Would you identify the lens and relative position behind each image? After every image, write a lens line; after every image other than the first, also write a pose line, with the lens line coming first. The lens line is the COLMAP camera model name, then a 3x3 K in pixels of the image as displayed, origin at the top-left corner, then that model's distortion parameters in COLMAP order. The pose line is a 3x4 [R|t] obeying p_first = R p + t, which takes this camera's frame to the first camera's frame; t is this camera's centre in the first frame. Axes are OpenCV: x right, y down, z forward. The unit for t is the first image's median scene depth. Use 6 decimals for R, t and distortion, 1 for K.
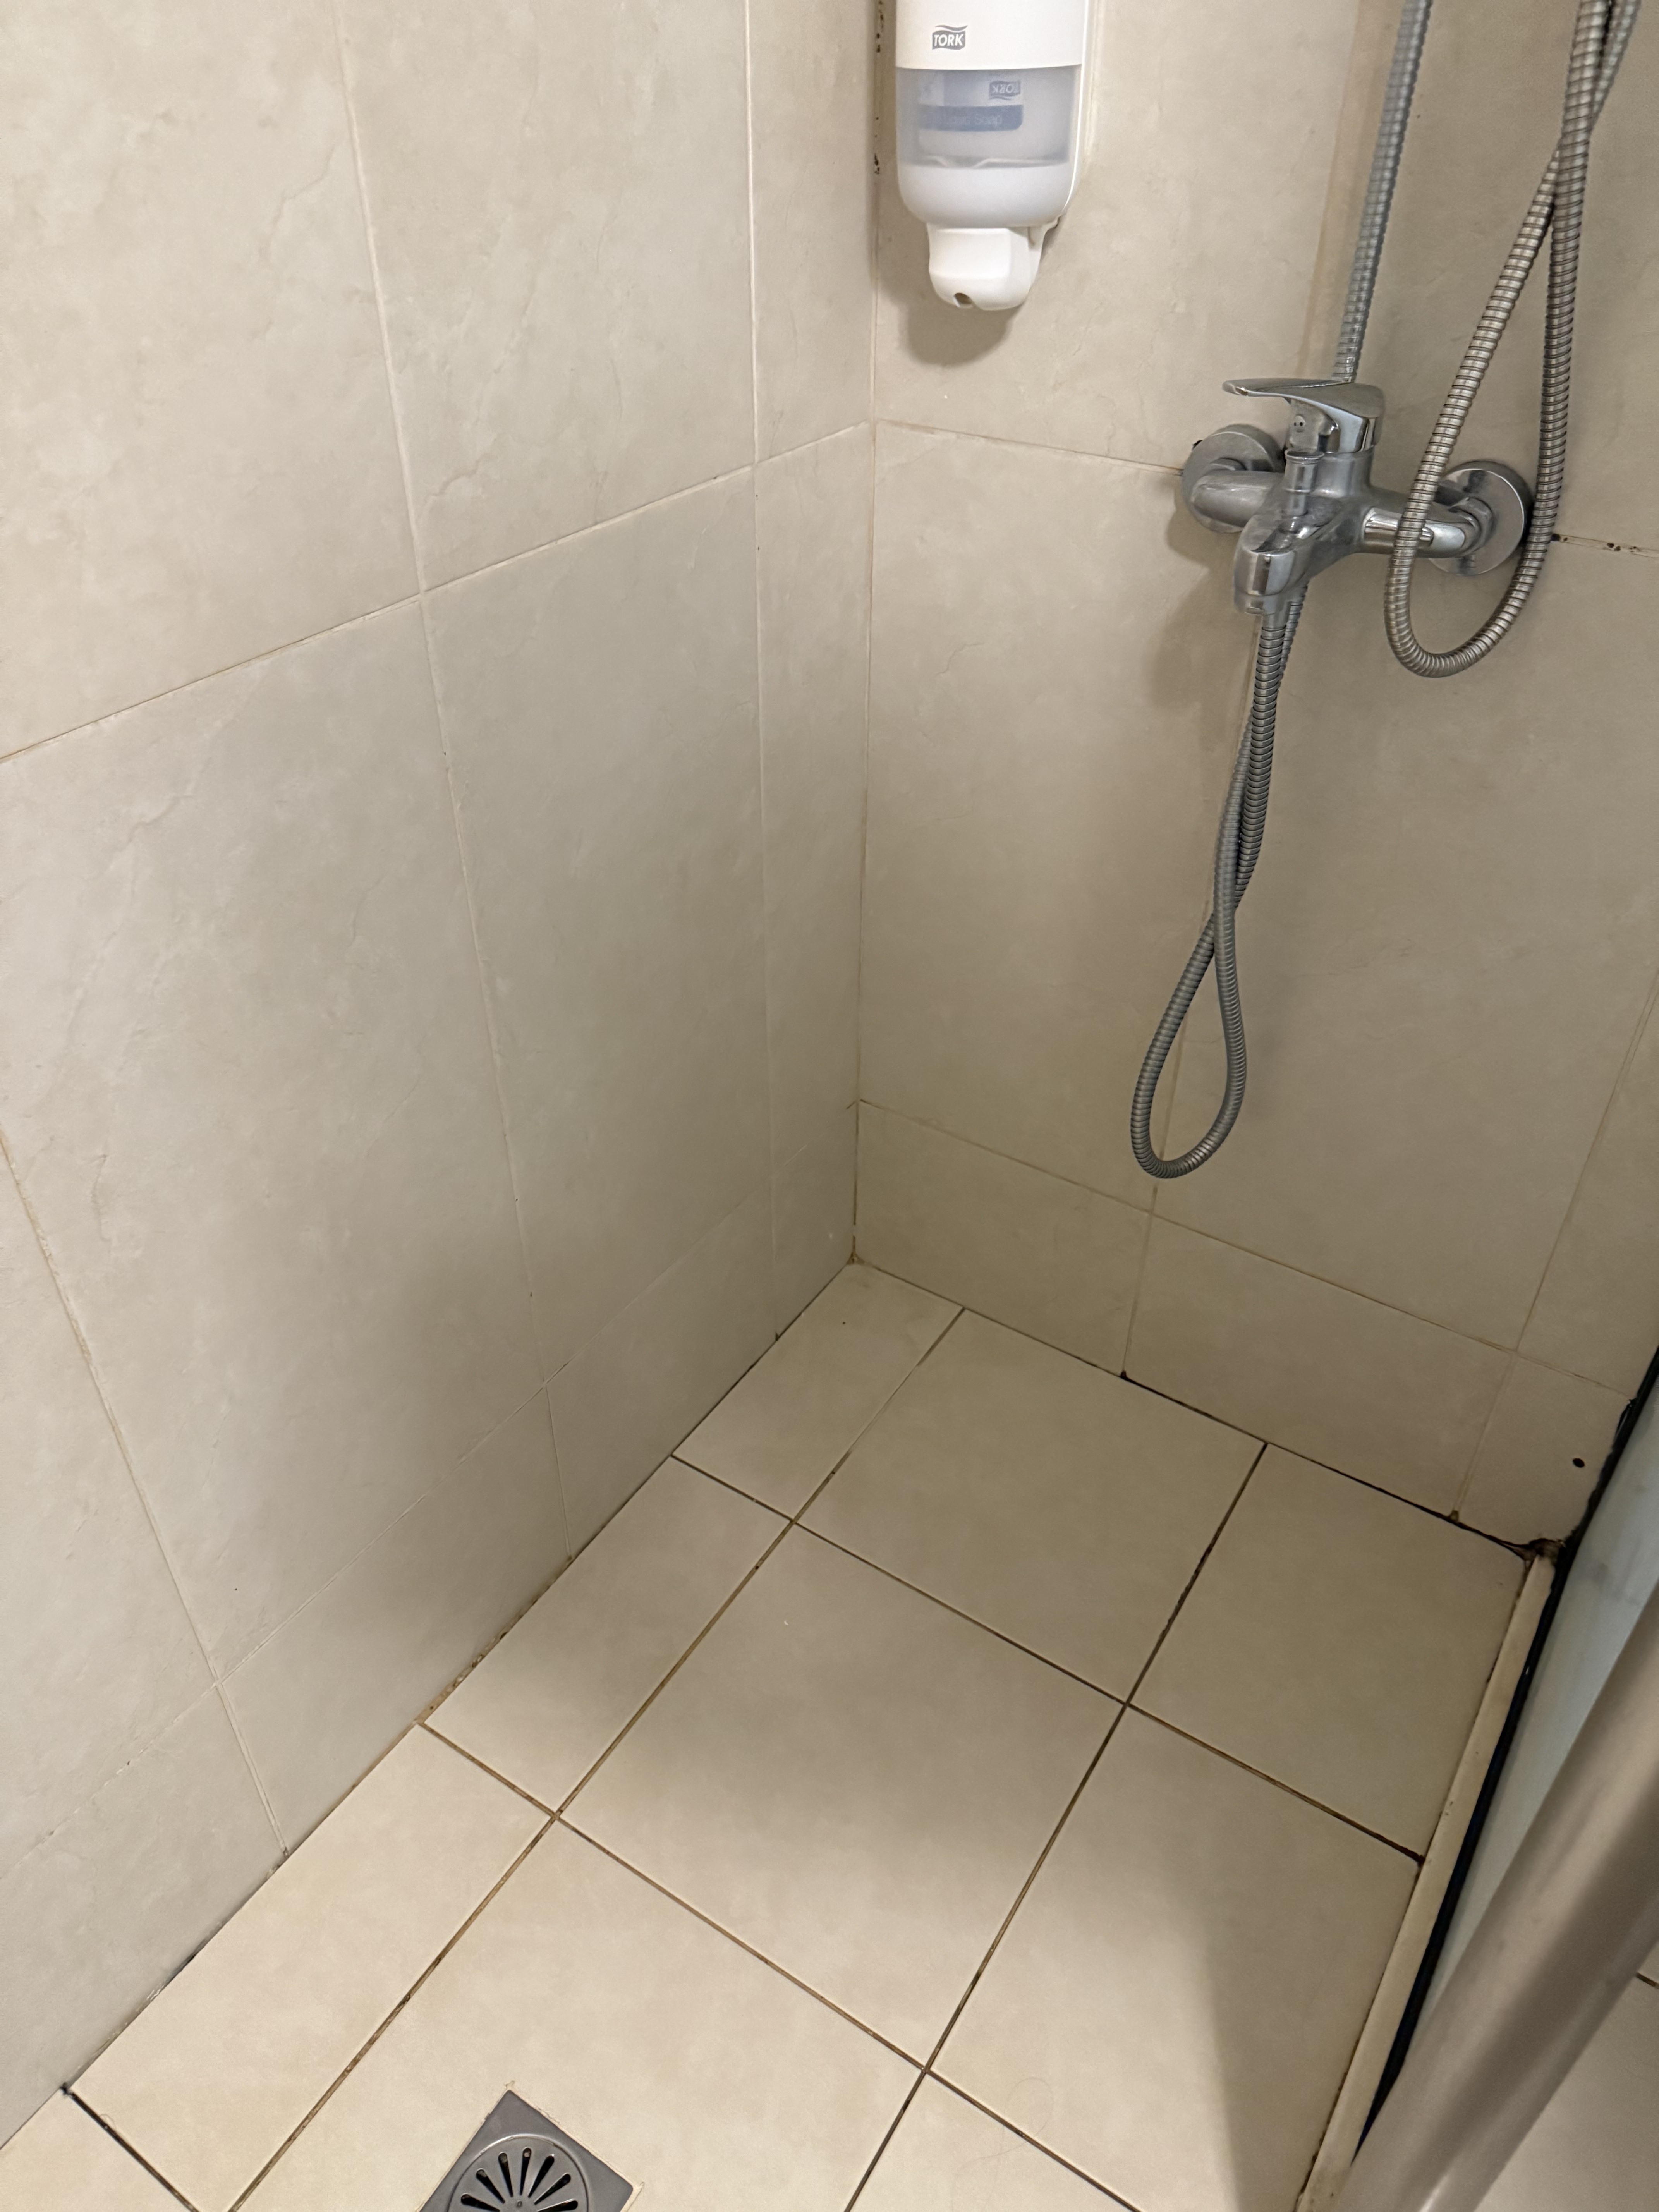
lens RADIAL K [[1569.9, 0, 829.5], [0, 1569.9, 1106.0], [0, 0, 1]] dist [-0.000121, -0.045391]
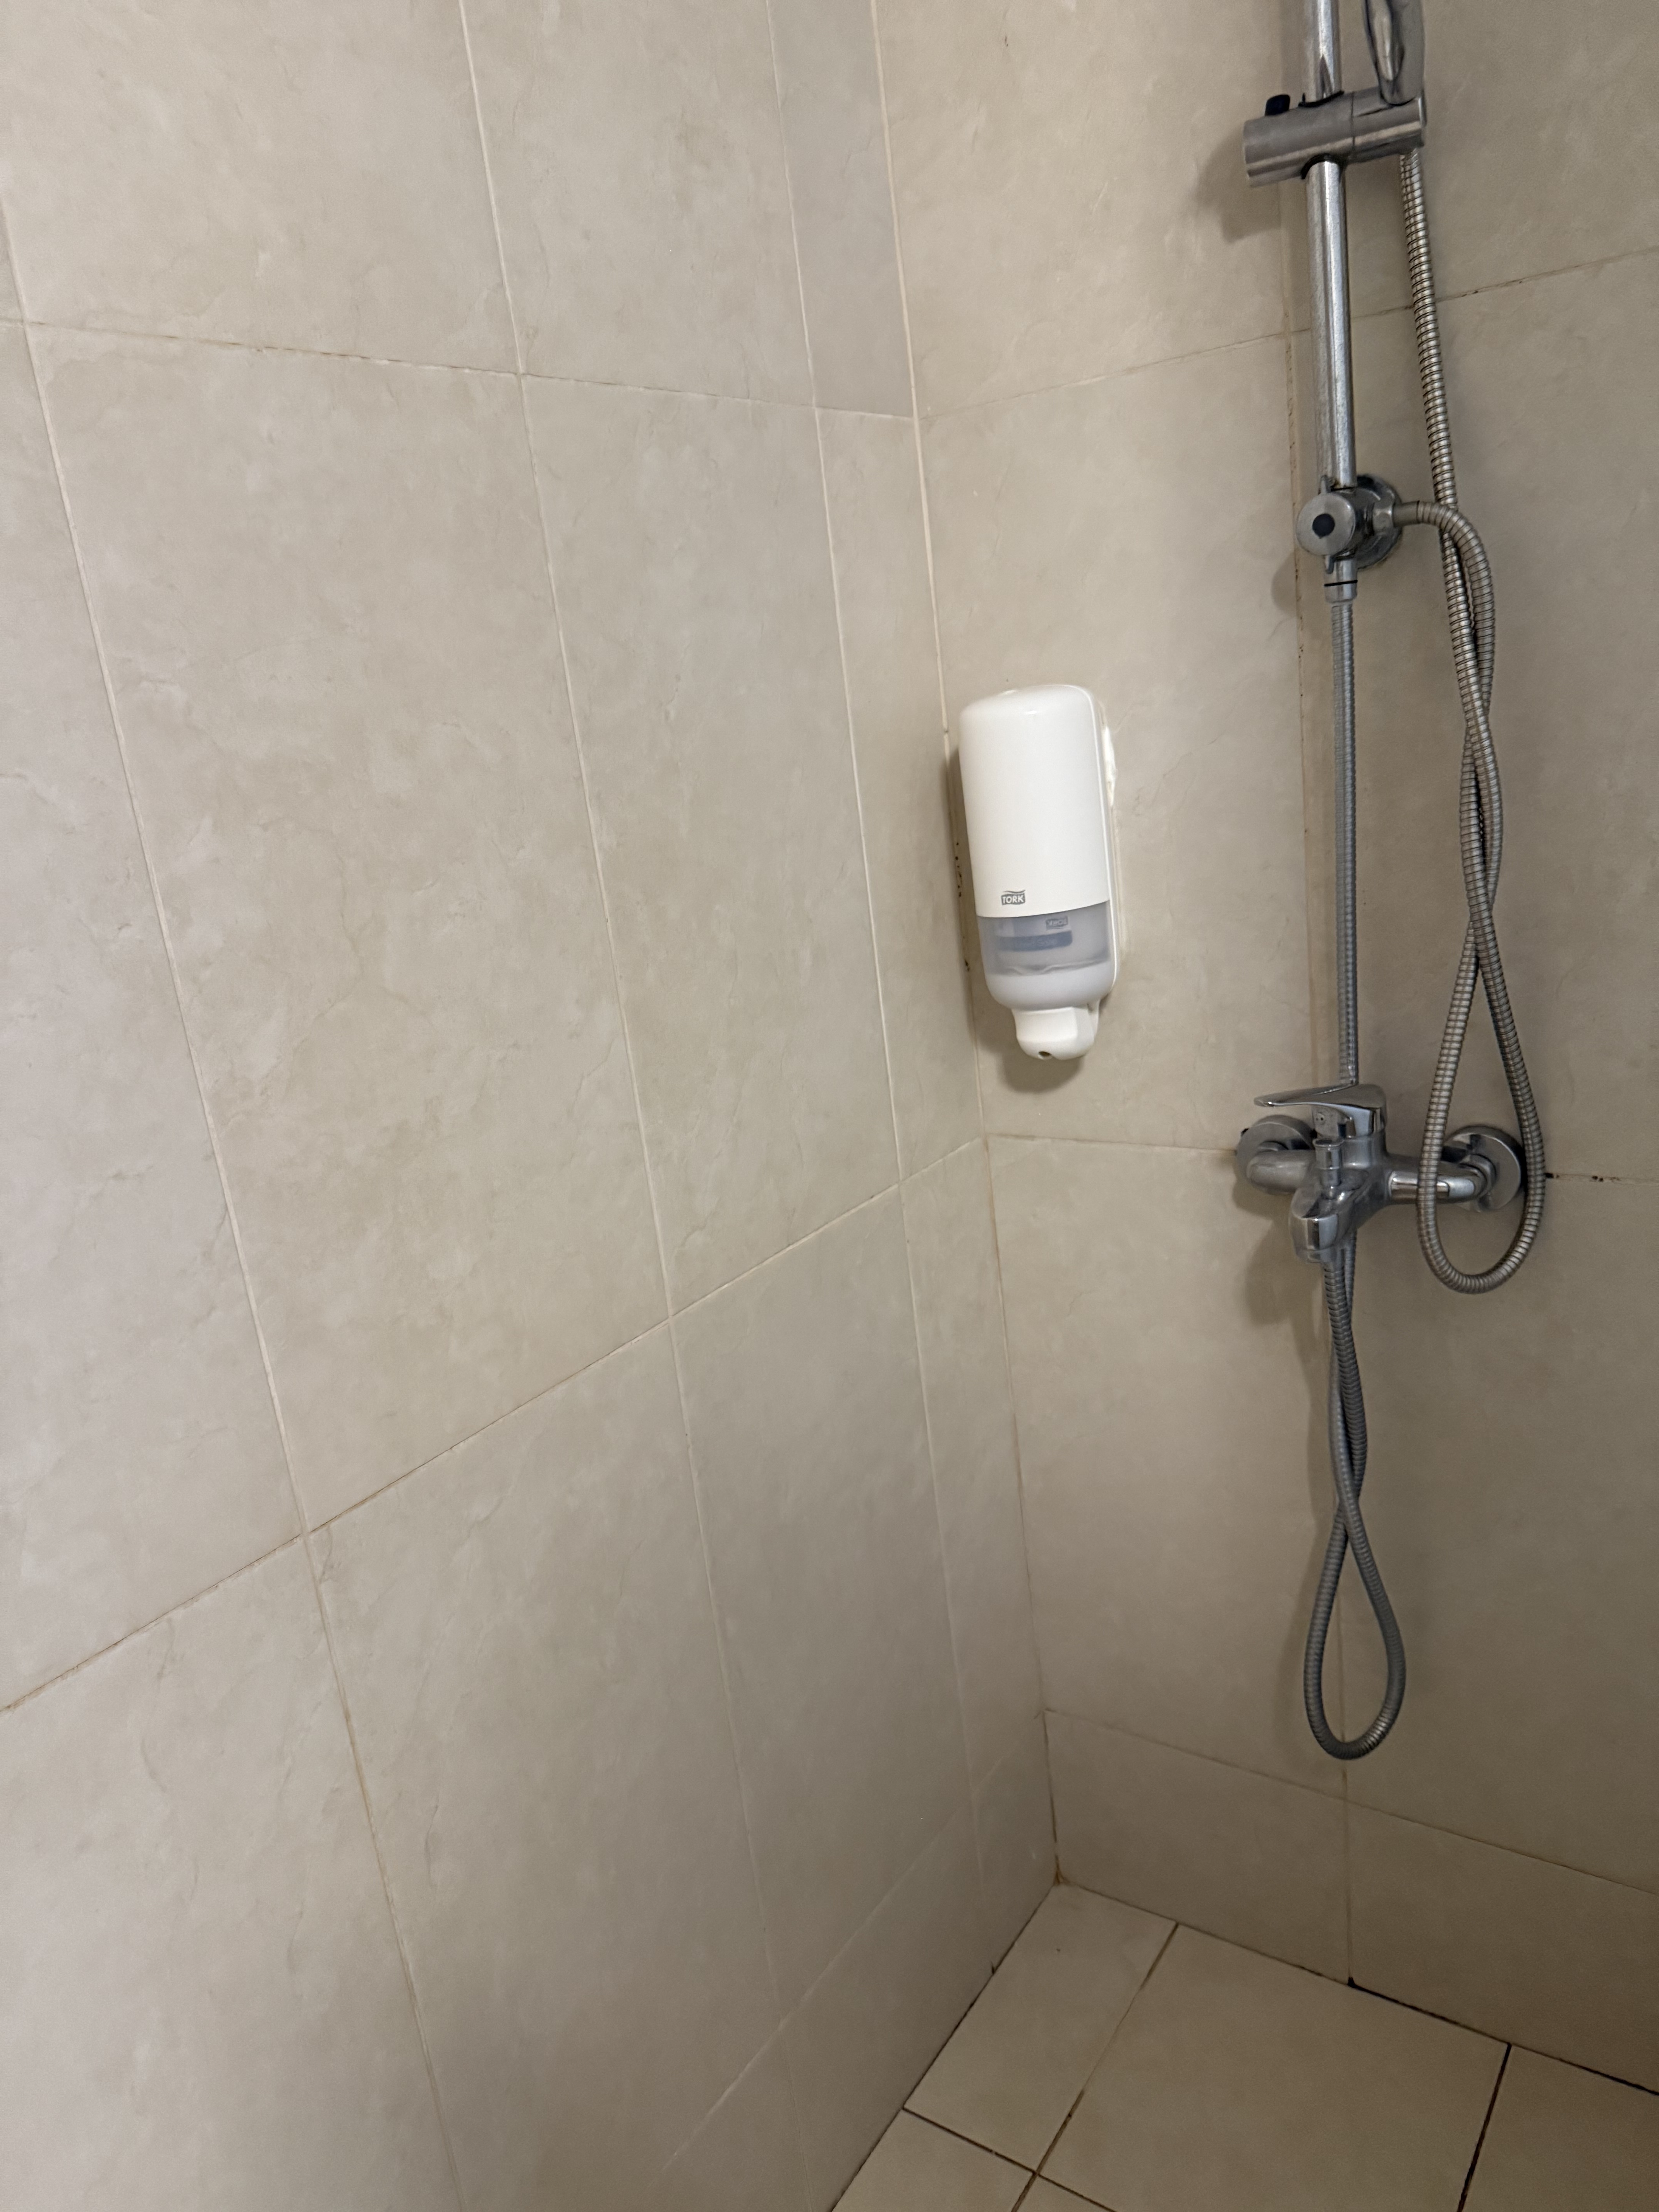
lens RADIAL K [[1550.9, 0, 808.8], [0, 1550.9, 1115.5], [0, 0, 1]] dist [0.161098, -0.354766]
pose [[0.990619, -0.116620, -0.071225, -0.028590], [0.082321, 0.925325, -0.370130, 0.011771], [0.109071, 0.360795, 0.926245, -0.257864]]
